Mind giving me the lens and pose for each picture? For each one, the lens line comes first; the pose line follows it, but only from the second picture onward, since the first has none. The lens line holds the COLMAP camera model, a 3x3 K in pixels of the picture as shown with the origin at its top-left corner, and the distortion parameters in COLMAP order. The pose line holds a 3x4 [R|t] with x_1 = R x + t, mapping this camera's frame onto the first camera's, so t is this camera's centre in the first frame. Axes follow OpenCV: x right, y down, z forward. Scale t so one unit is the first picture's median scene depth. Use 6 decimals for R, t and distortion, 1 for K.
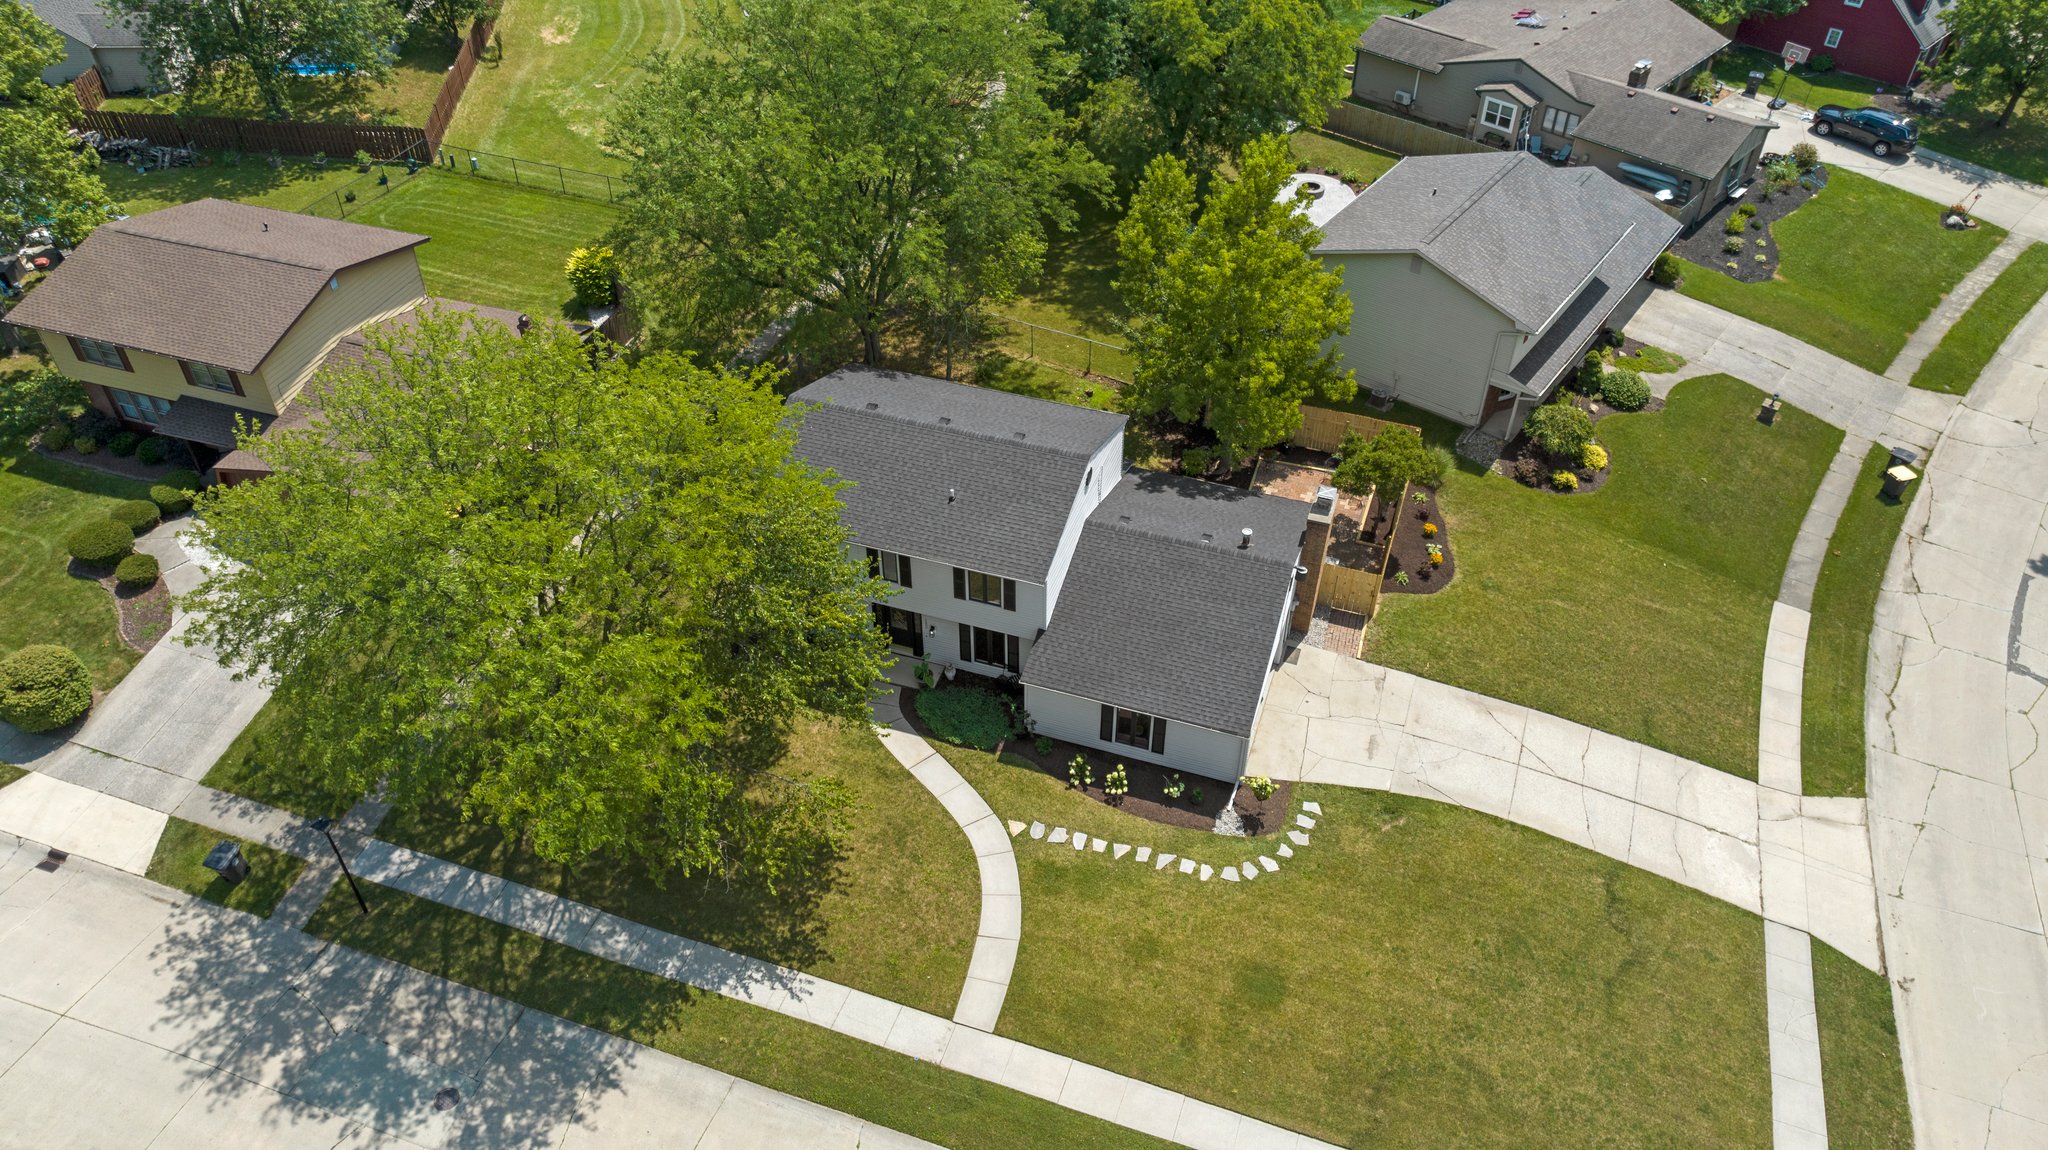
lens RADIAL K [[1449.7, 0, 1023.9], [0, 1449.7, 551.2], [0, 0, 1]] dist [-0.060847, 0.062798]
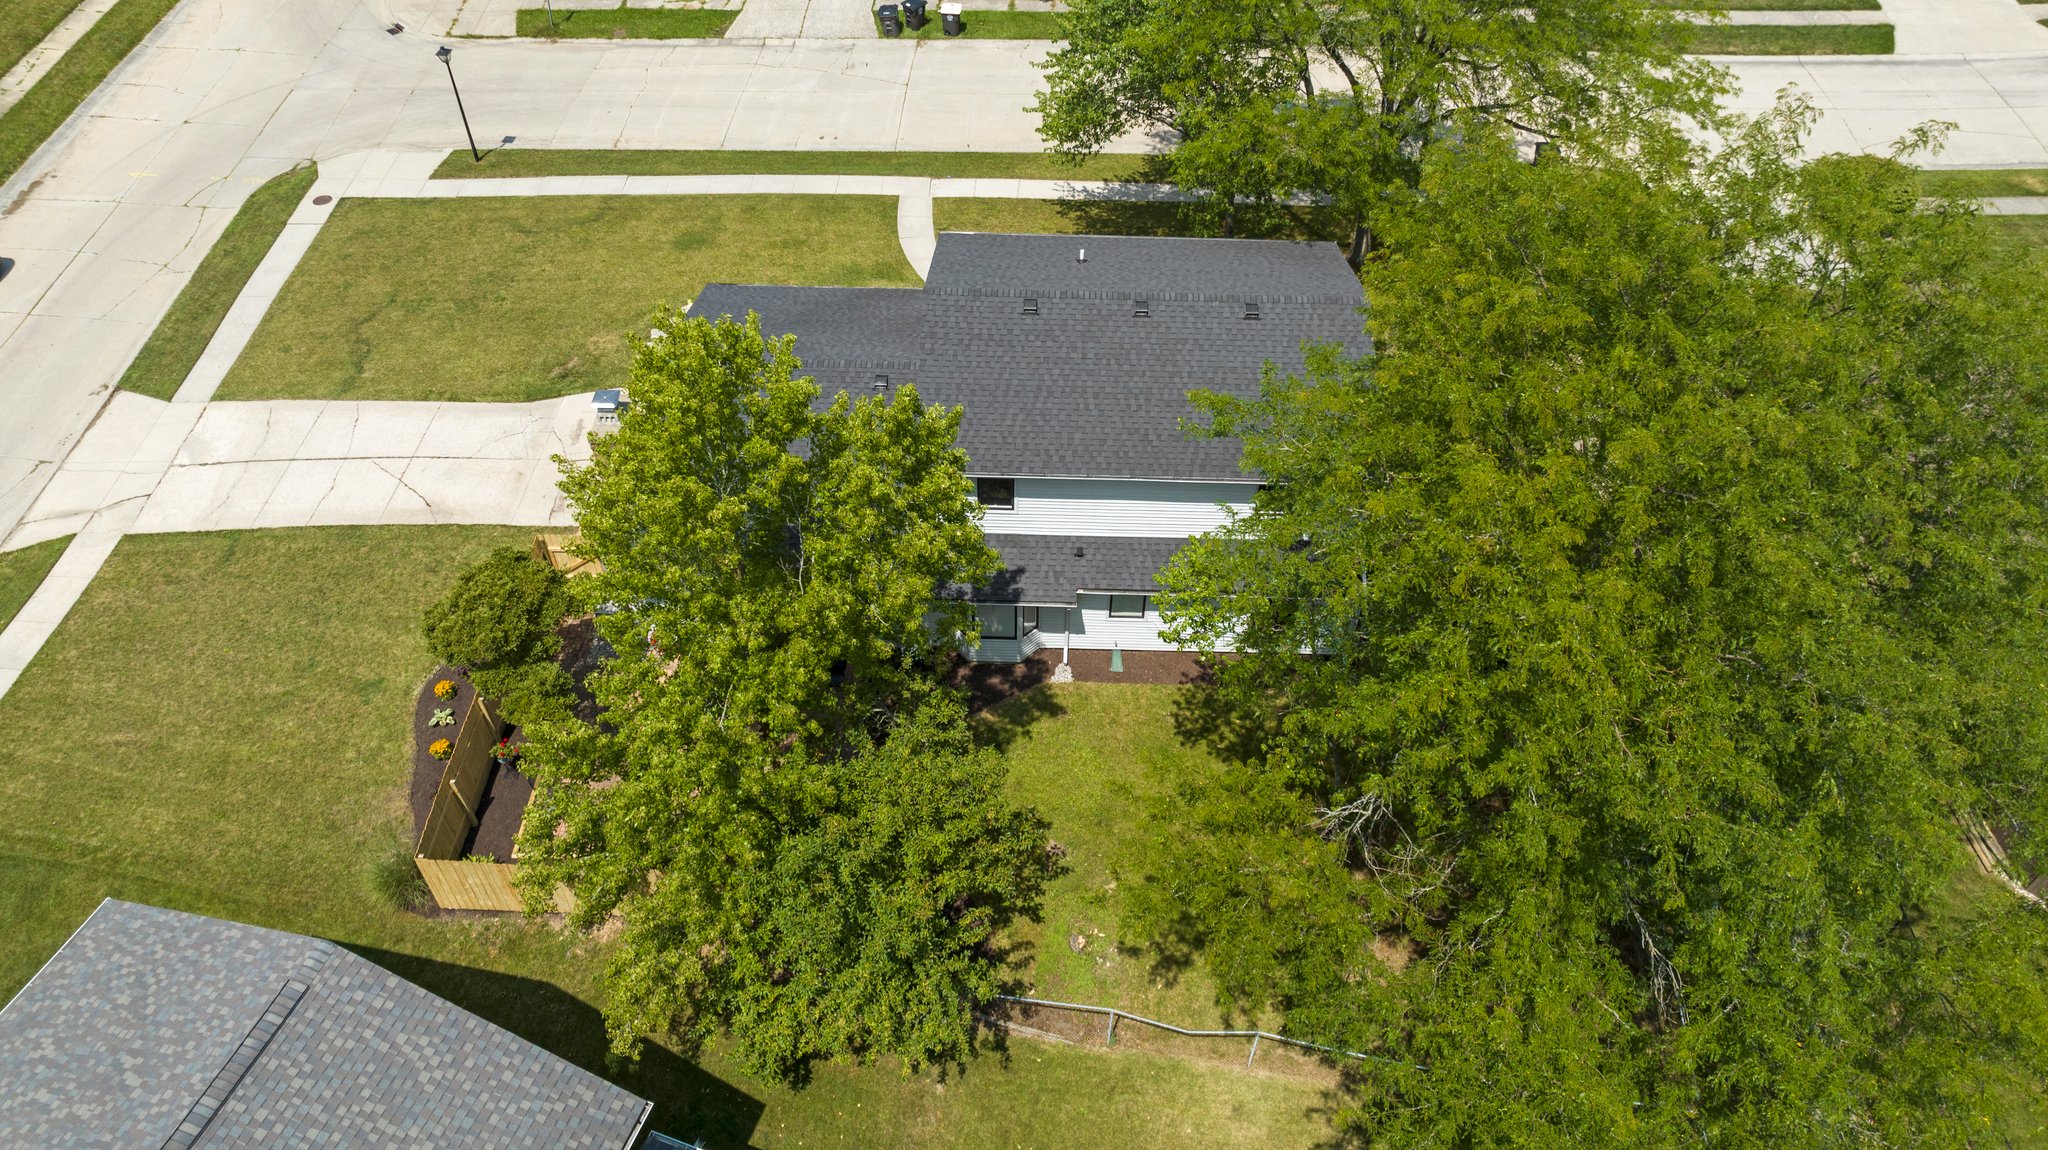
lens RADIAL K [[1449.7, 0, 1023.9], [0, 1449.7, 551.2], [0, 0, 1]] dist [-0.060847, 0.062798]
pose [[-0.952840, 0.217621, -0.211514, 0.179239], [-0.198311, 0.081076, 0.976780, -0.774115], [0.229716, 0.972660, -0.034096, 1.147759]]
